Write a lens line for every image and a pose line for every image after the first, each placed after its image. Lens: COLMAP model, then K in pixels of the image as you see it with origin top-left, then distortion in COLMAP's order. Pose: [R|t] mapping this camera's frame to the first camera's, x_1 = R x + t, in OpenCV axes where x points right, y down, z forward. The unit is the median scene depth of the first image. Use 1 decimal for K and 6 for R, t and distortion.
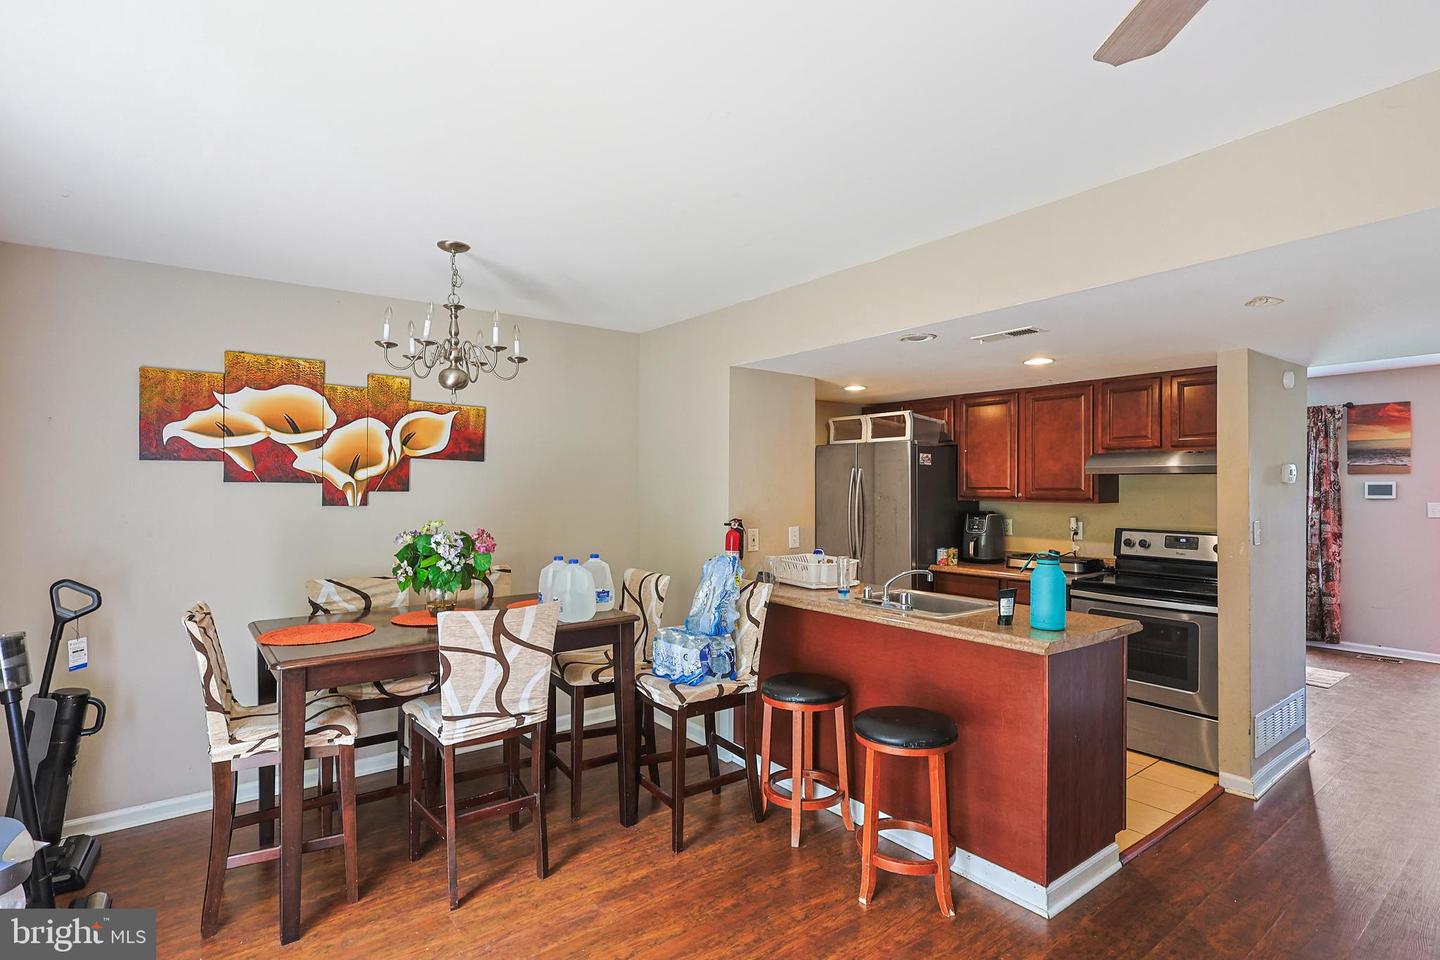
lens RADIAL K [[700.8, 0, 723.6], [0, 700.8, 483.5], [0, 0, 1]] dist [-0.004038, -0.000389]
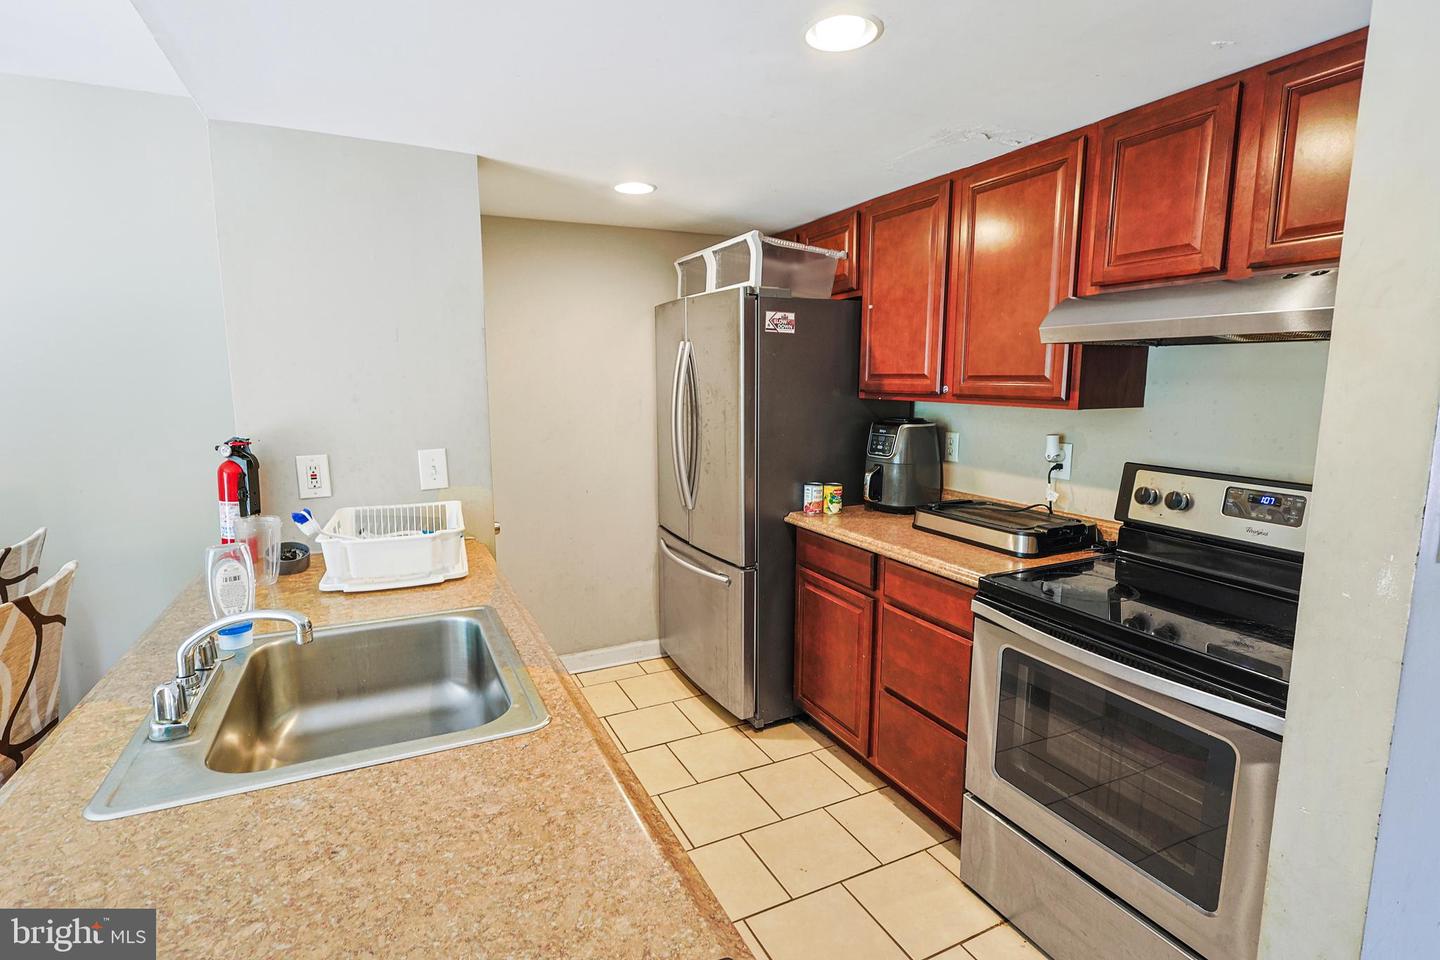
lens RADIAL K [[700.8, 0, 715.8], [0, 700.8, 477.3], [0, 0, 1]] dist [-0.004038, -0.000389]
pose [[0.979760, 0.028765, -0.198099, 0.380891], [0.000762, 0.989079, 0.147385, 0.004590], [0.200175, -0.144553, 0.969038, 0.485287]]
